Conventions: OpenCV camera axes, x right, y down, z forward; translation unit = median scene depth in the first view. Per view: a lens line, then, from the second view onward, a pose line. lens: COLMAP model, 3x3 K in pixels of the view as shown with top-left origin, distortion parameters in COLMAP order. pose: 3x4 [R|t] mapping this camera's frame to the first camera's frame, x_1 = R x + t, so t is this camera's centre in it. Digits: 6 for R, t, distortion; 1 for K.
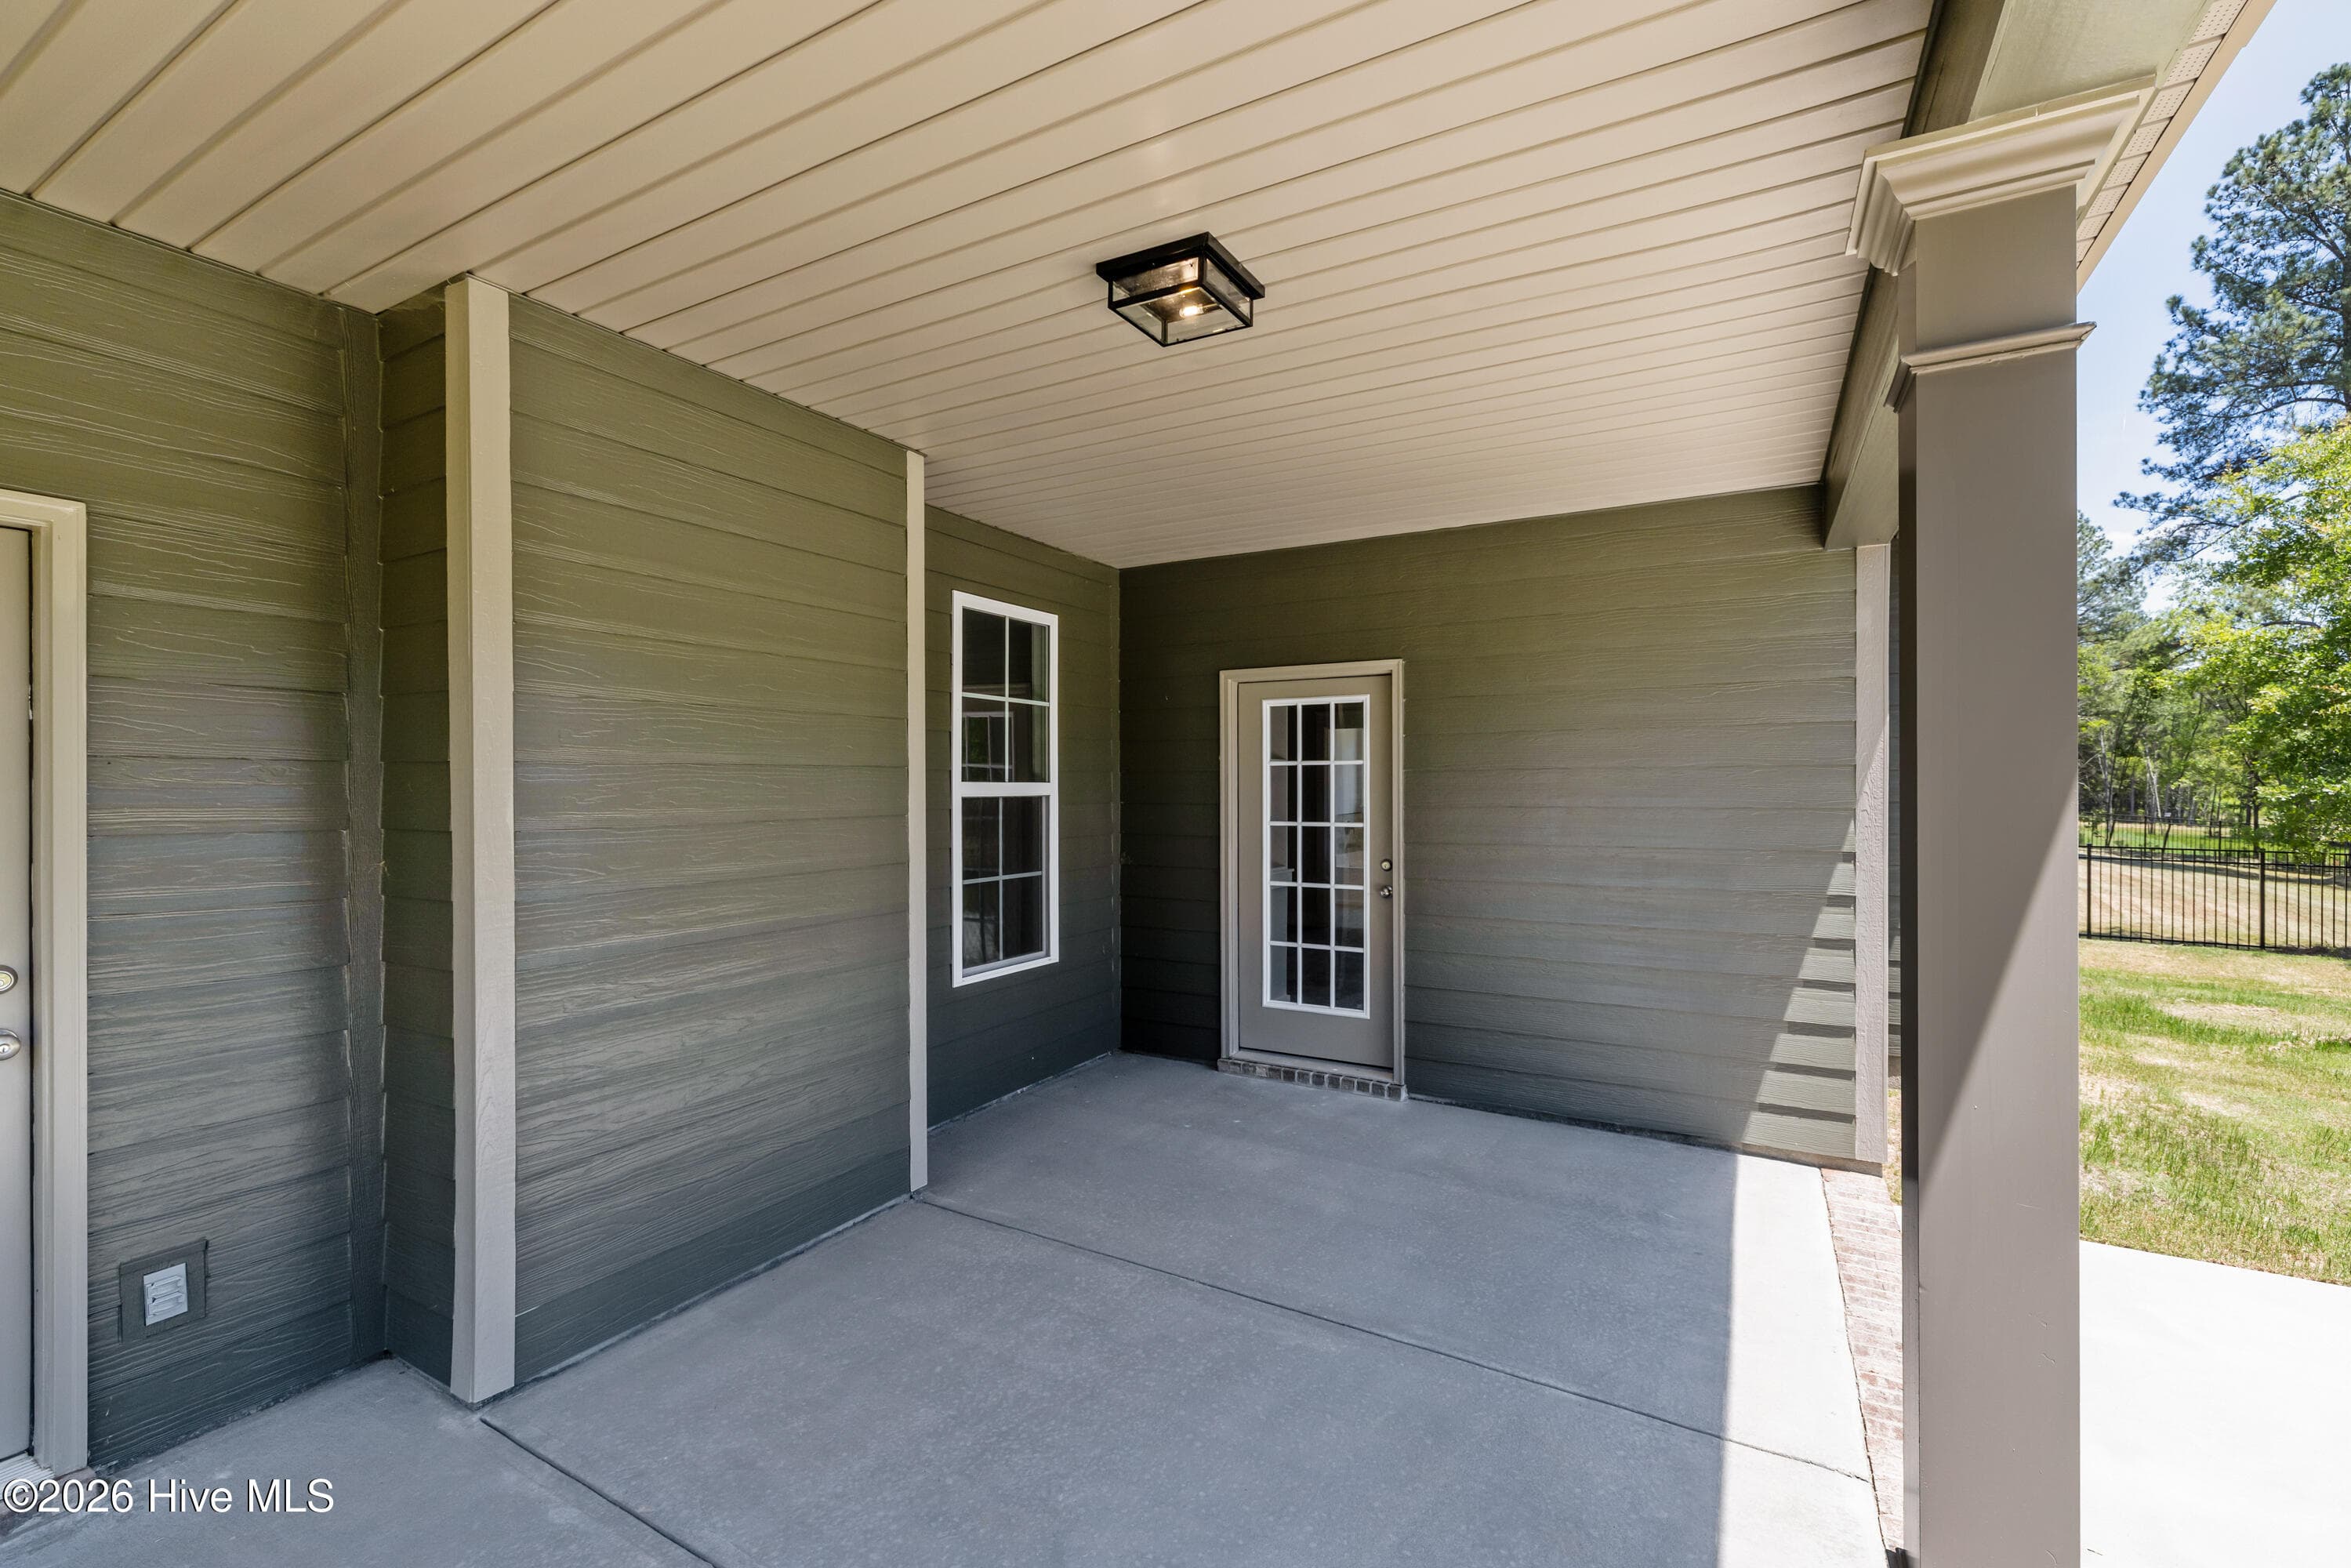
lens RADIAL K [[1019.1, 0, 1175.6], [0, 1019.1, 780.3], [0, 0, 1]] dist [-0.004503, 0.002468]
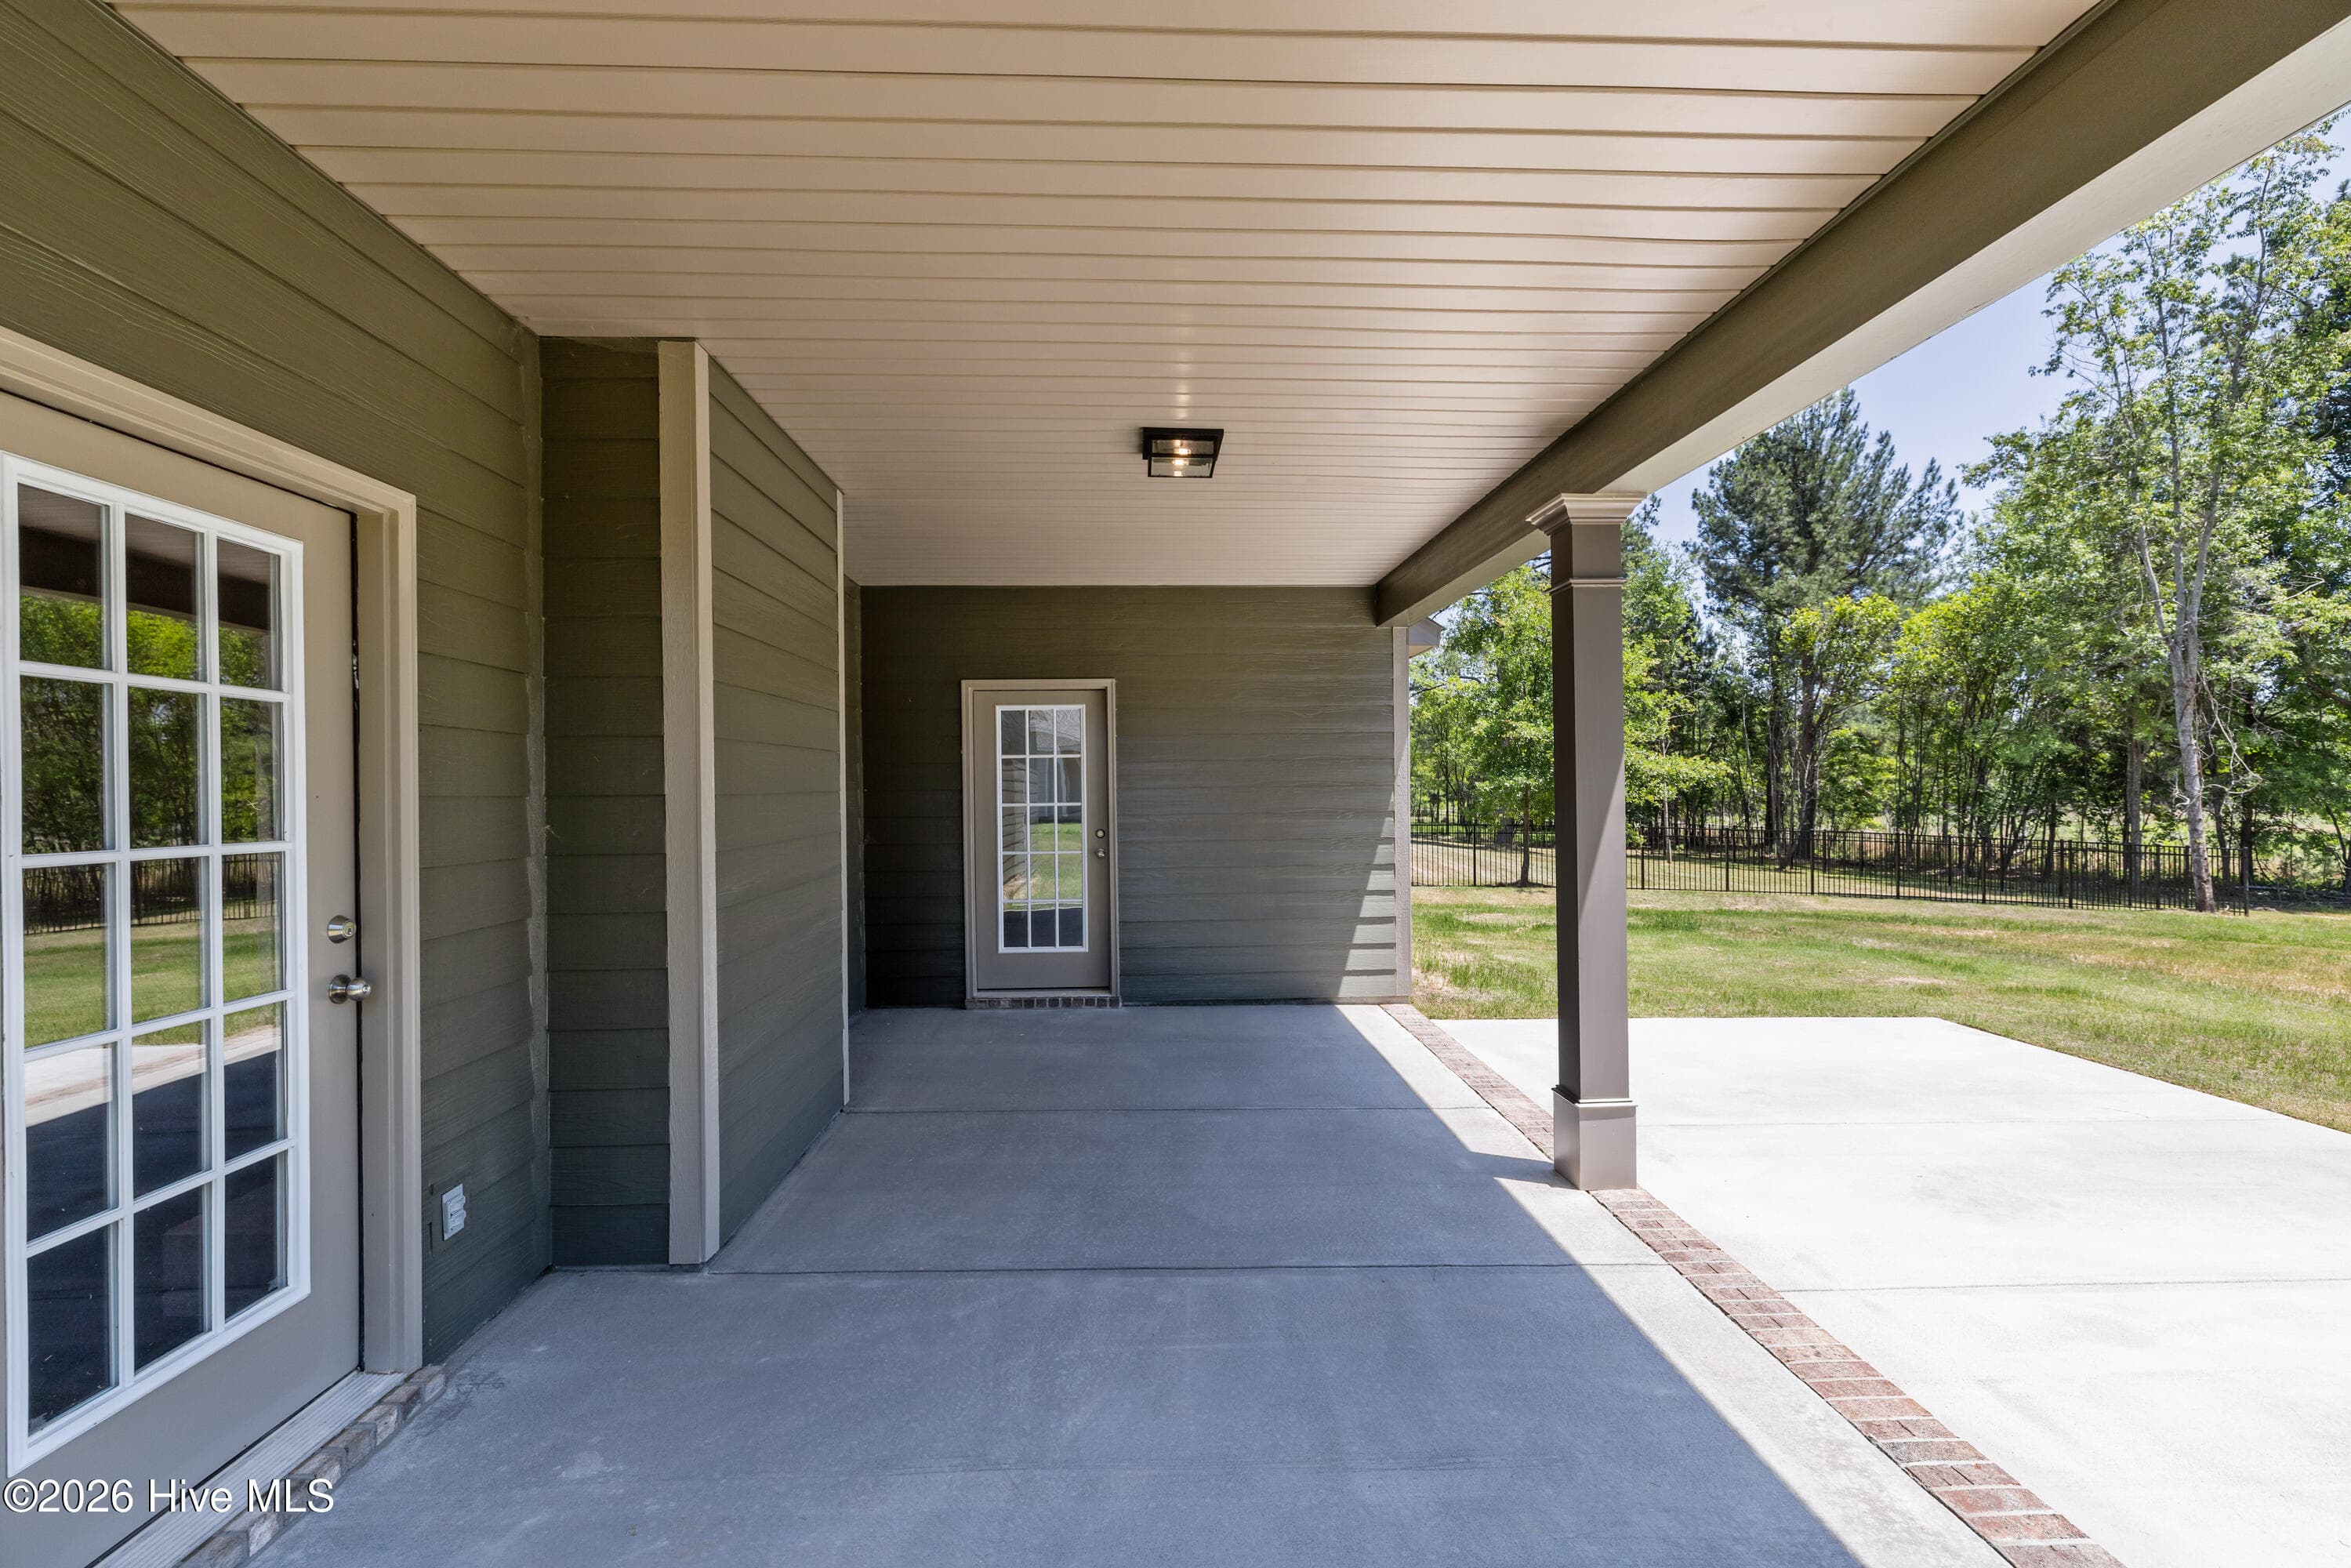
lens RADIAL K [[1019.1, 0, 1180.2], [0, 1019.1, 774.6], [0, 0, 1]] dist [-0.004503, 0.002468]
pose [[0.839685, 0.000399, 0.543074, -0.508213], [0.006640, 0.999917, -0.011002, 0.026010], [-0.543033, 0.012845, 0.839613, -0.198654]]
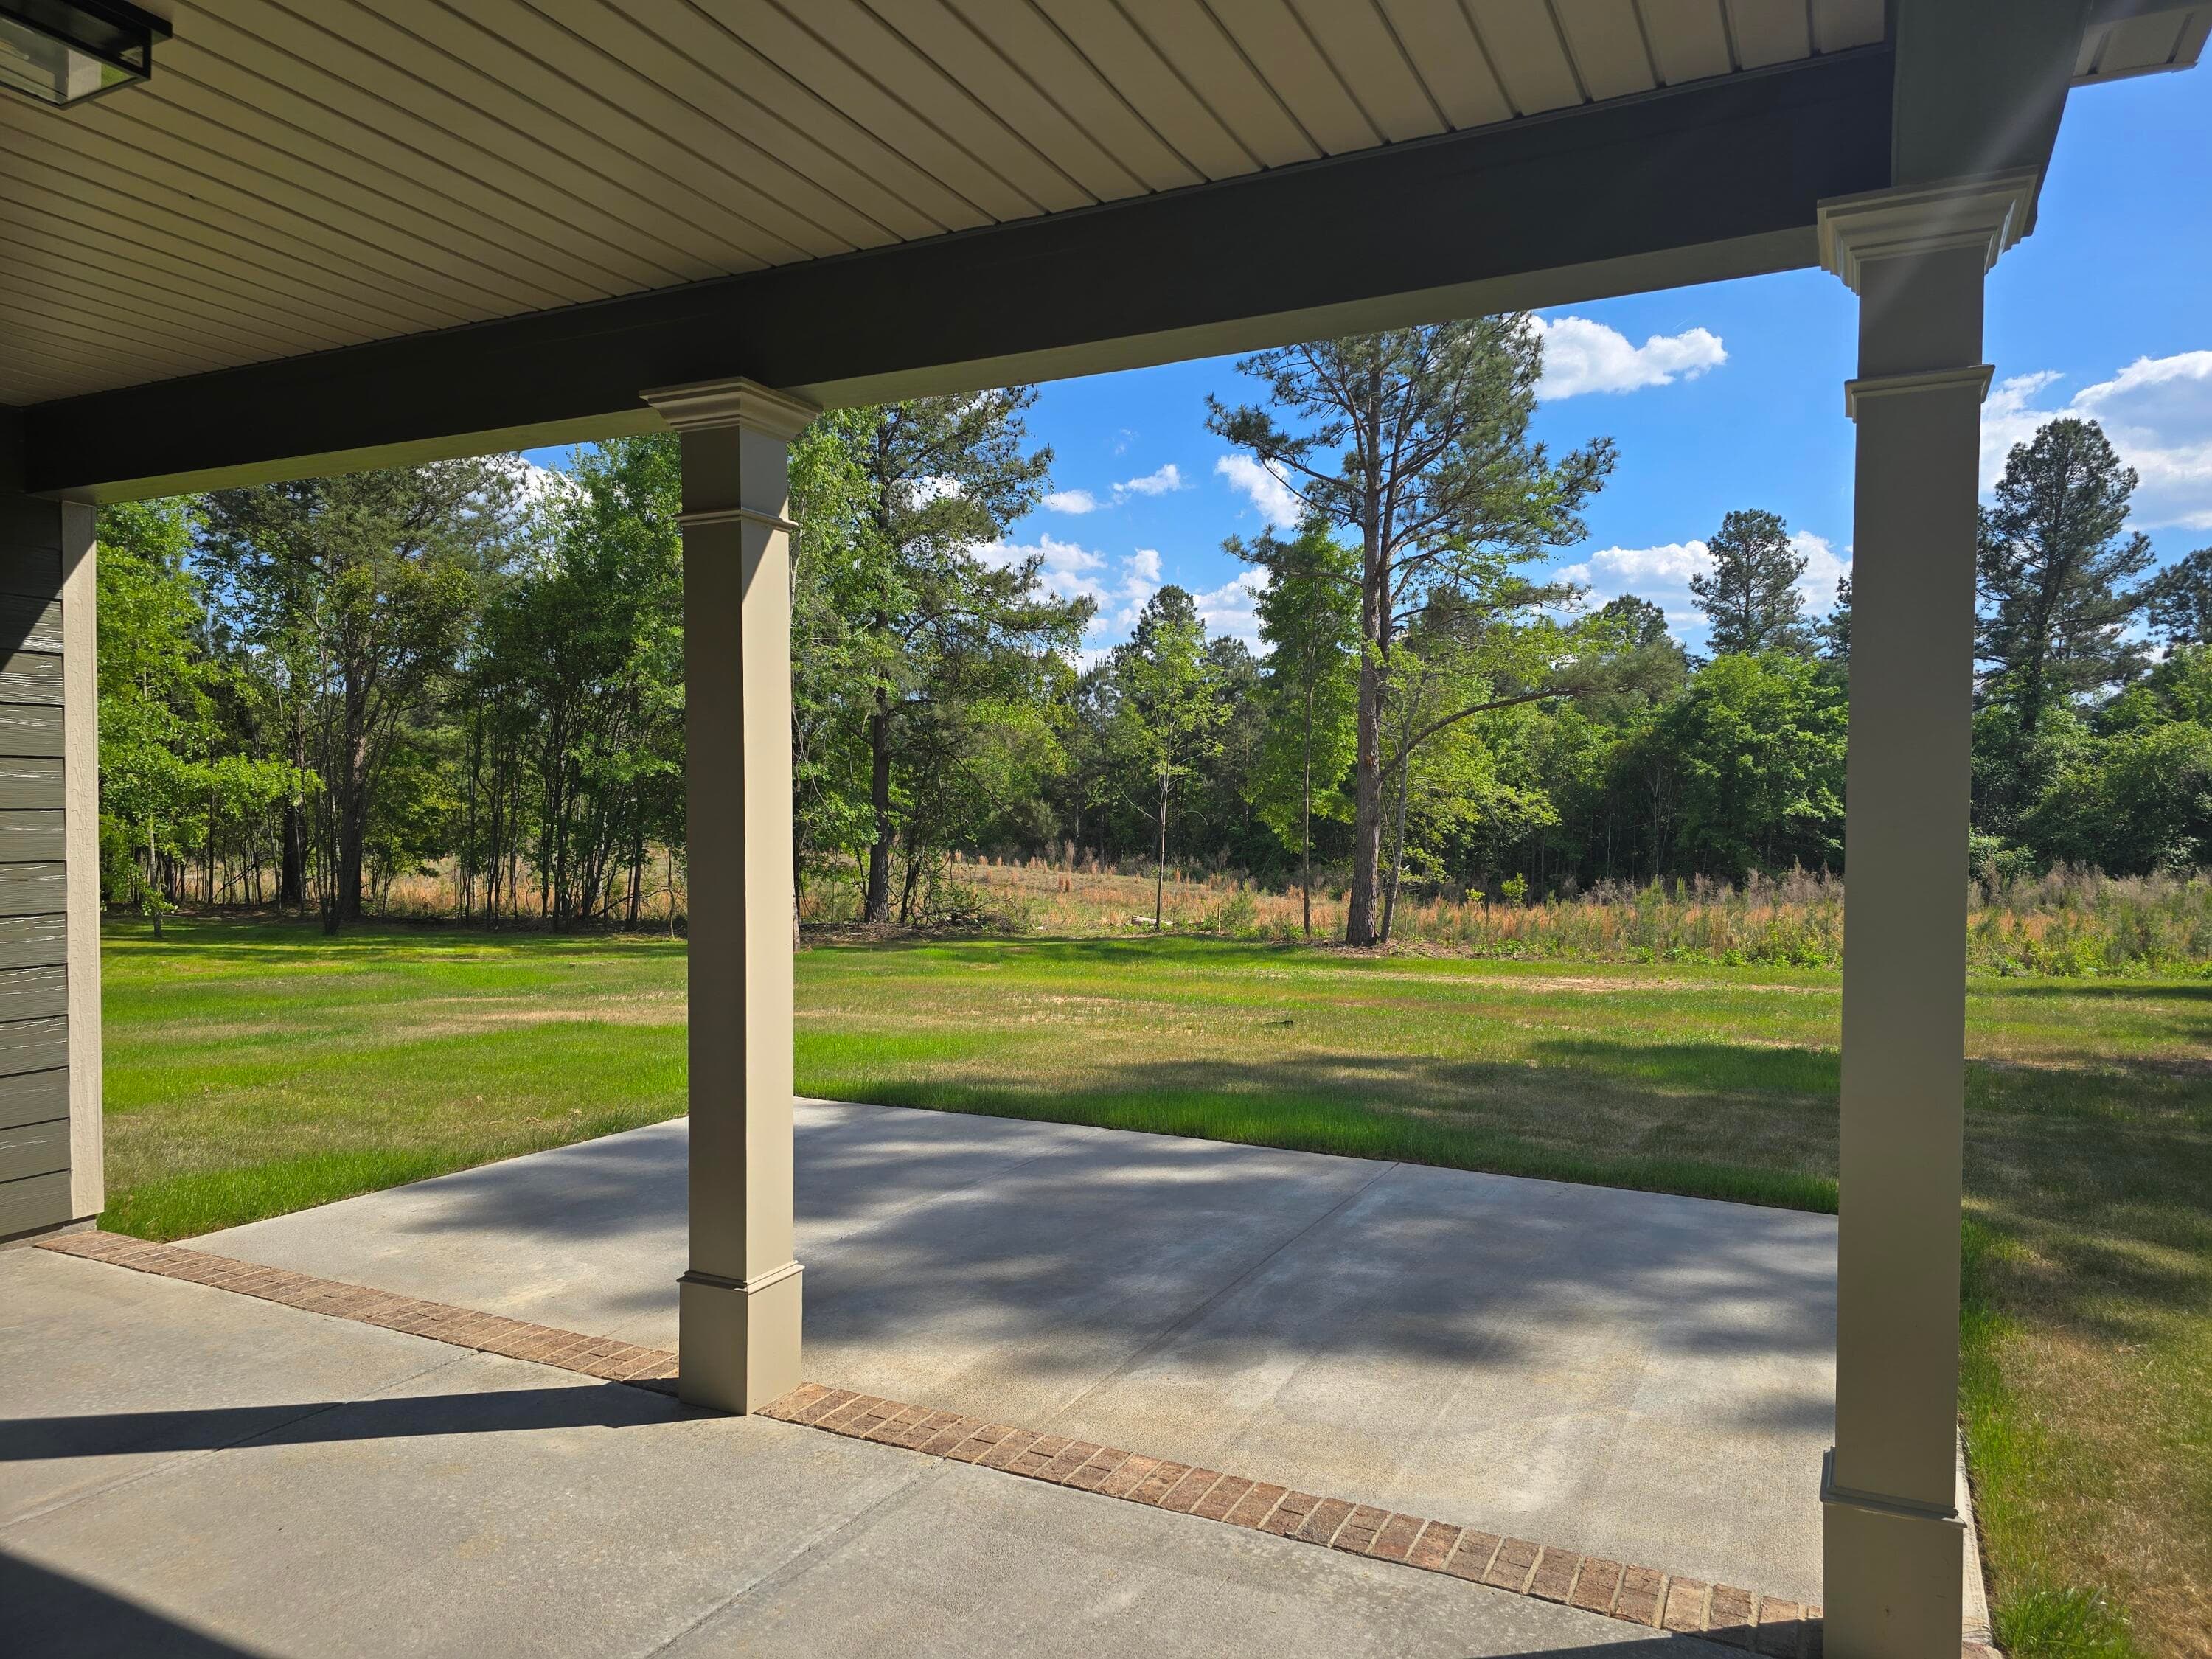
lens RADIAL K [[1468.4, 0, 1120.1], [0, 1468.4, 851.7], [0, 0, 1]] dist [0.047004, -0.031864]
pose [[-0.072865, -0.025881, 0.997006, -0.615172], [-0.008933, 0.999640, 0.025297, 0.022562], [-0.997302, -0.007063, -0.073070, 0.199429]]
